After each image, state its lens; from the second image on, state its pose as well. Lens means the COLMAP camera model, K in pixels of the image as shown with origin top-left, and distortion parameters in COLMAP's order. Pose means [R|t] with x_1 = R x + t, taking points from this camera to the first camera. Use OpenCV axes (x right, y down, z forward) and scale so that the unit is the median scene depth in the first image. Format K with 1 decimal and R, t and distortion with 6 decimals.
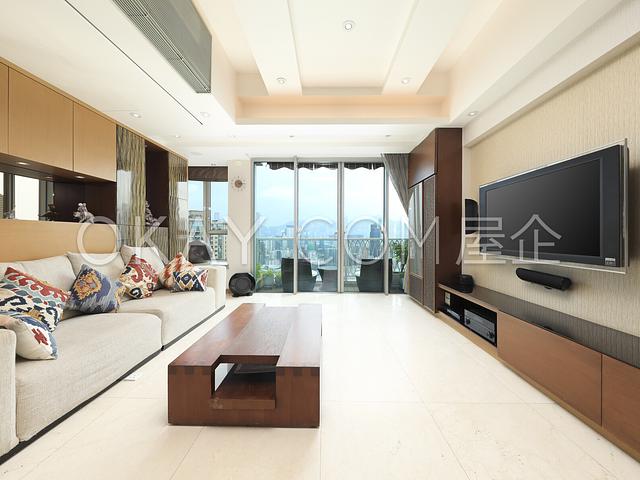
lens RADIAL K [[233.3, 0, 320.0], [0, 233.3, 240.0], [0, 0, 1]] dist [-0.000168, 0.000065]
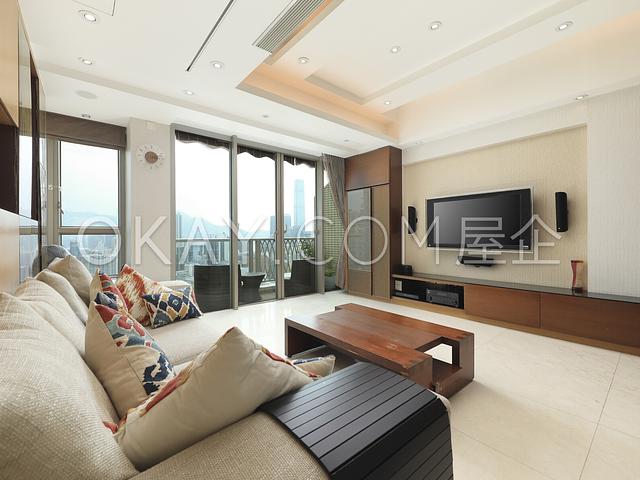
lens RADIAL K [[288.6, 0, 320.0], [0, 288.6, 240.0], [0, 0, 1]] dist [0.100411, -0.000045]
pose [[0.760618, -0.019190, 0.648917, -0.697923], [0.017348, 0.999807, 0.009233, -0.012466], [-0.648968, 0.004234, 0.760804, 0.075016]]
